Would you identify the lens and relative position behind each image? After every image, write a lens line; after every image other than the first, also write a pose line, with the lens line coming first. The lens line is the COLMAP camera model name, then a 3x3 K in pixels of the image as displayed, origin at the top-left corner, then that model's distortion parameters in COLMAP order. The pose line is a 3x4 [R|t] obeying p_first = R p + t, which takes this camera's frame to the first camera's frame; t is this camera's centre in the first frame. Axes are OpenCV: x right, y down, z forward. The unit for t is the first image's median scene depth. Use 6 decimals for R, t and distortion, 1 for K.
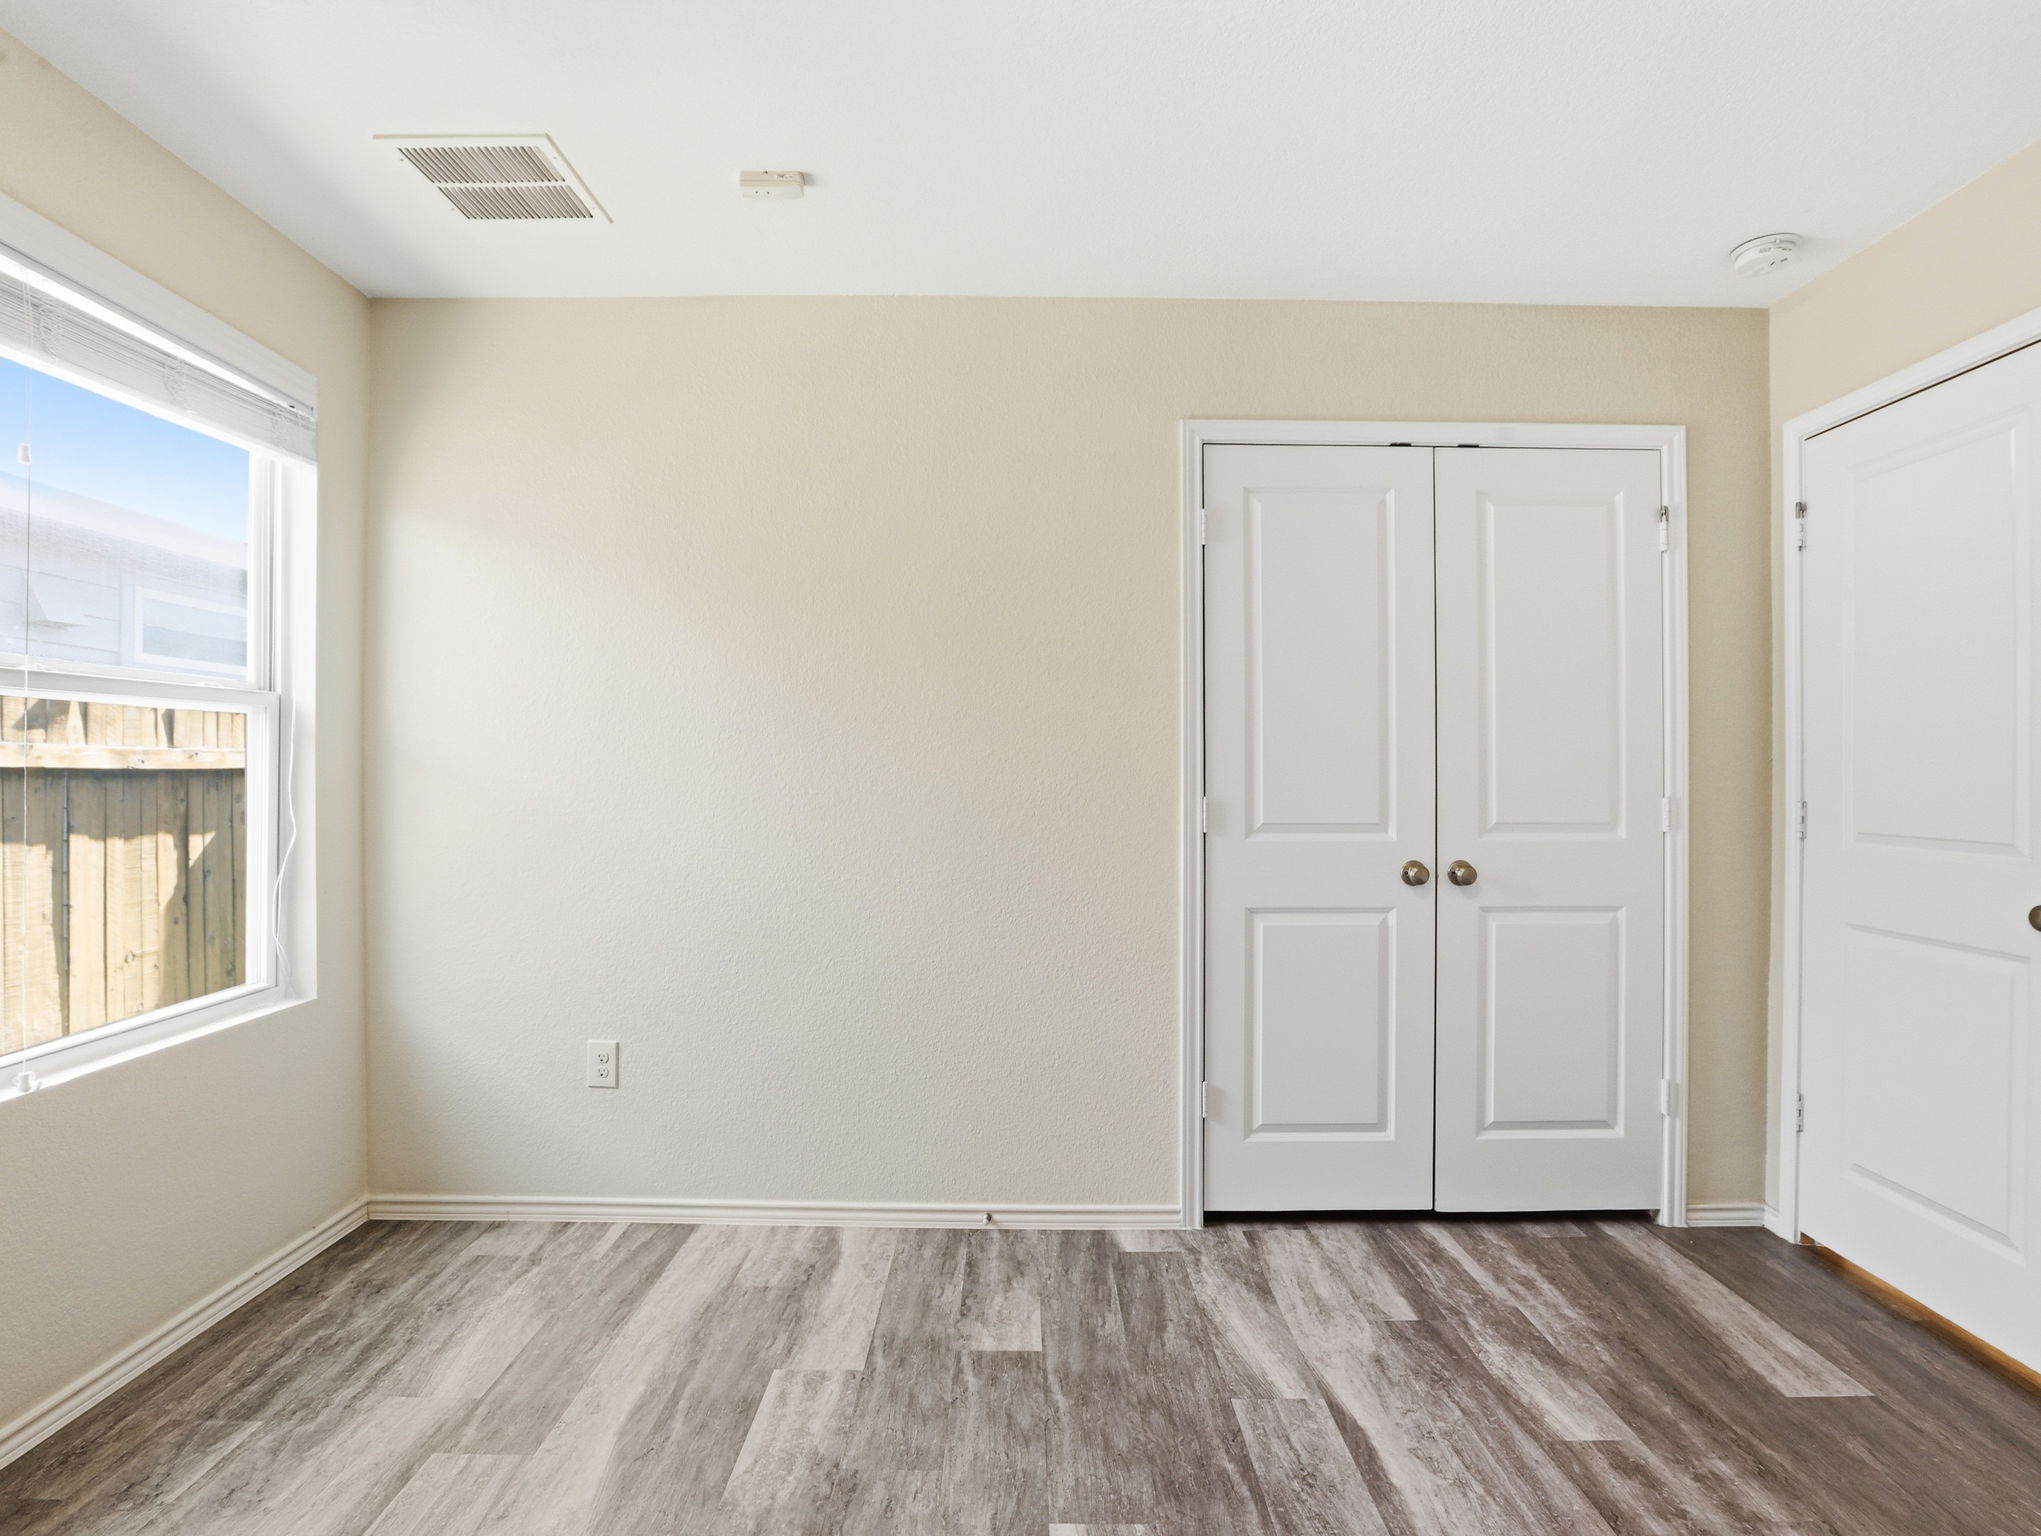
lens RADIAL K [[1063.6, 0, 1007.3], [0, 1063.6, 779.2], [0, 0, 1]] dist [-0.024077, 0.001402]
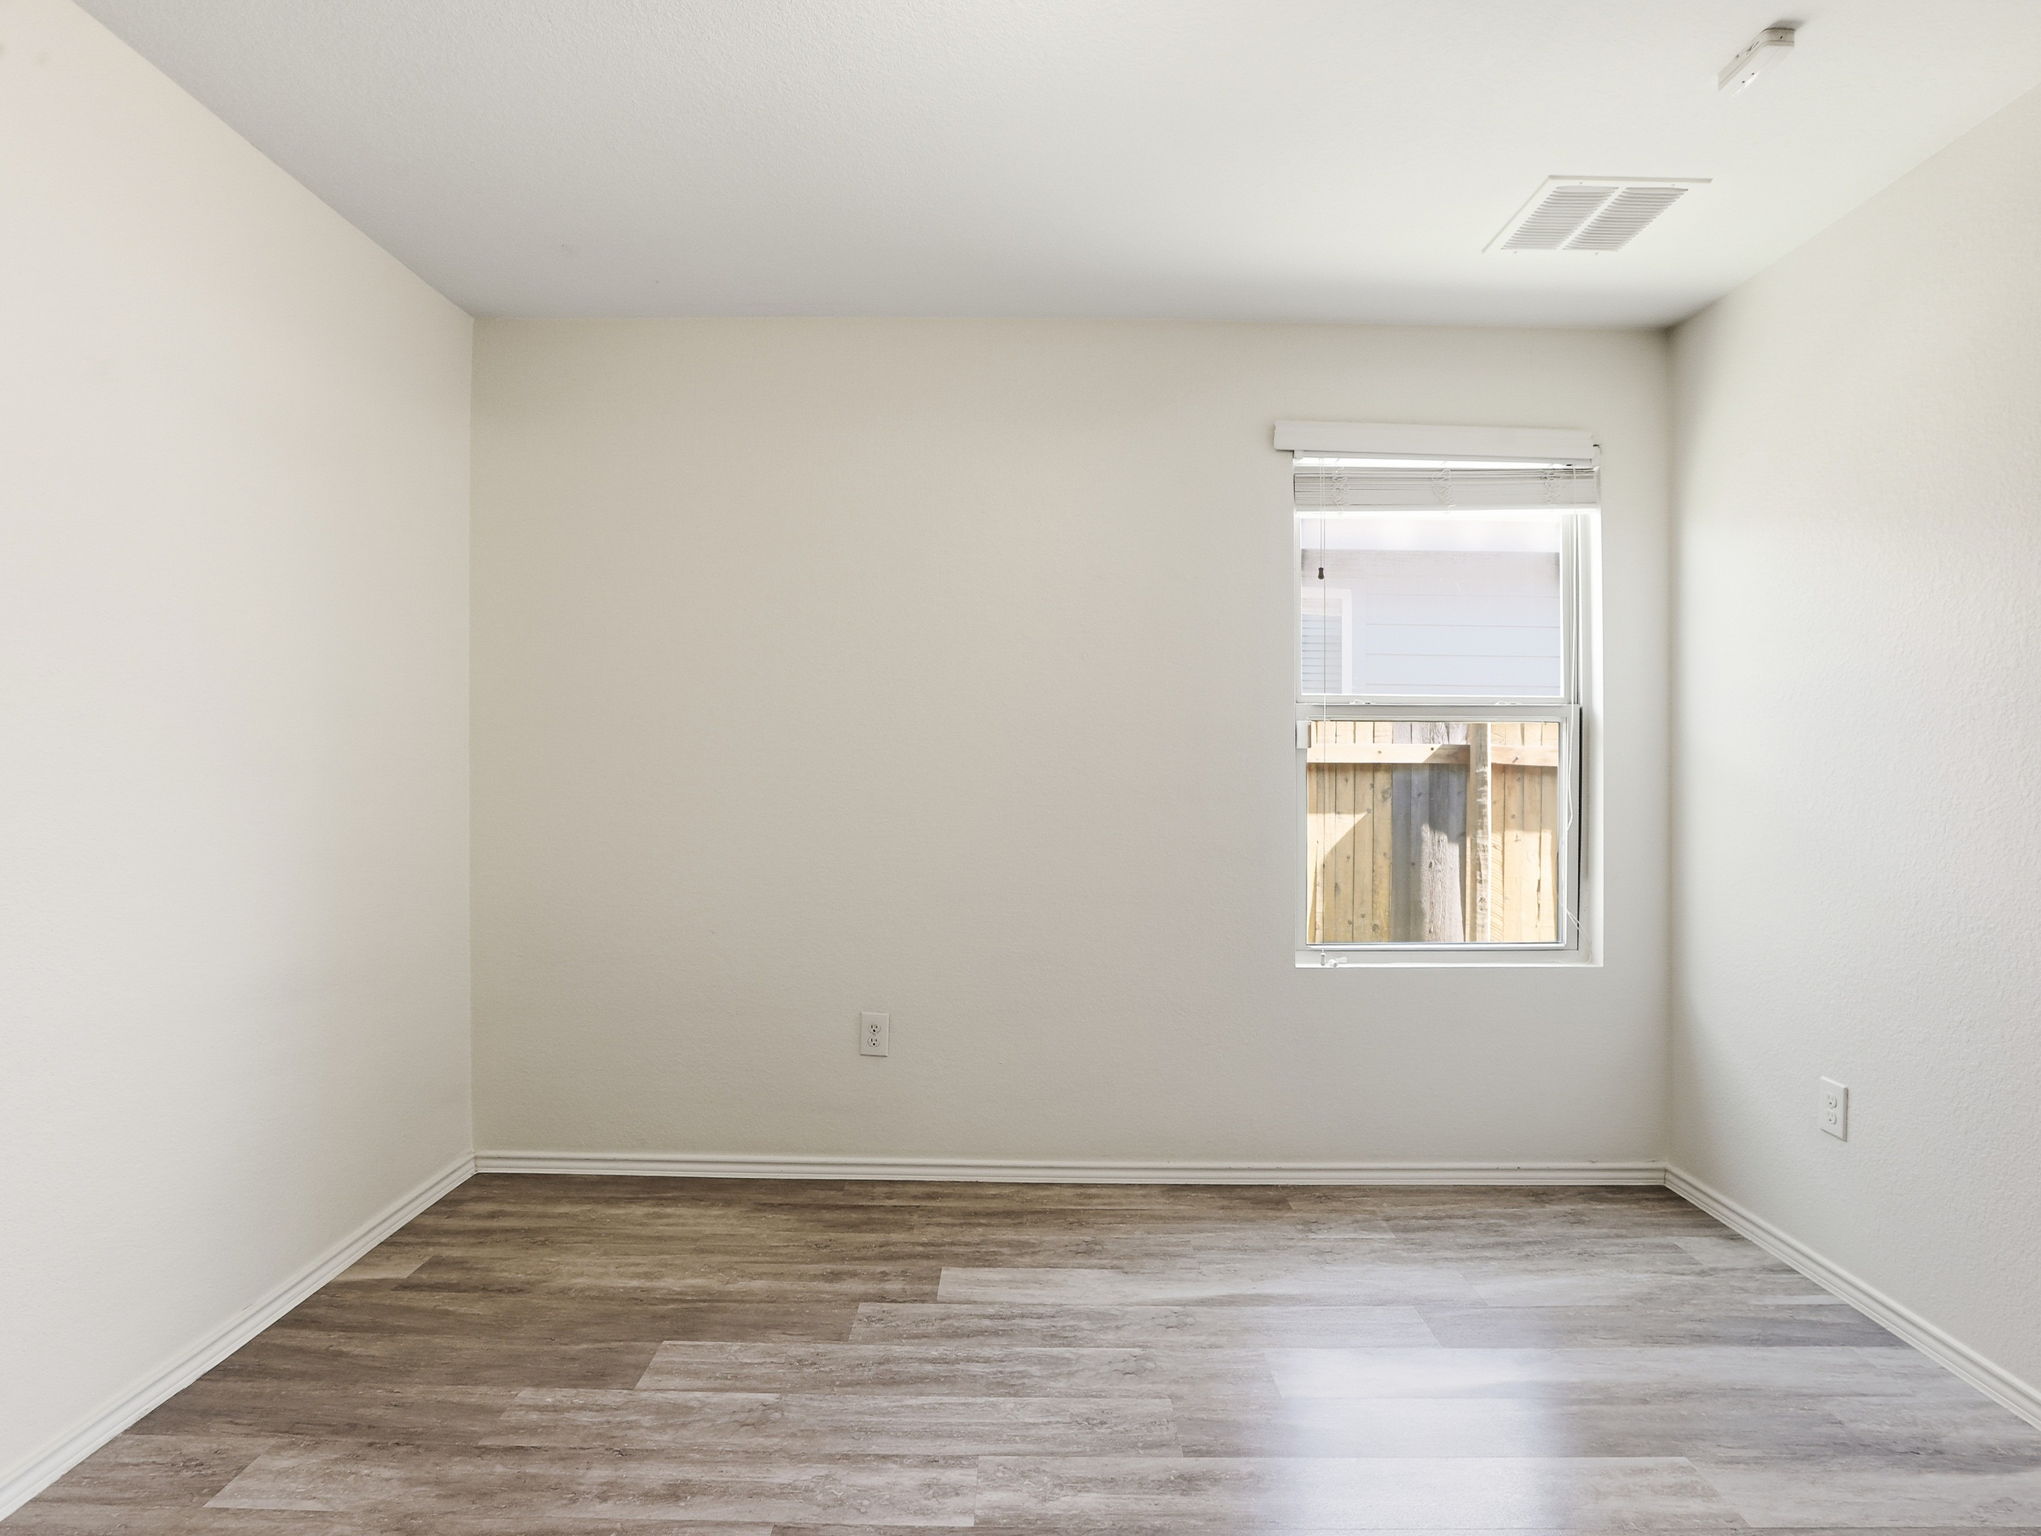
lens RADIAL K [[1063.6, 0, 1007.3], [0, 1063.6, 779.2], [0, 0, 1]] dist [-0.024077, 0.001402]
pose [[-0.005139, 0.005677, -0.999971, 0.517978], [-0.001430, 0.999983, 0.005685, -0.003662], [0.999986, 0.001460, -0.005130, 0.358687]]
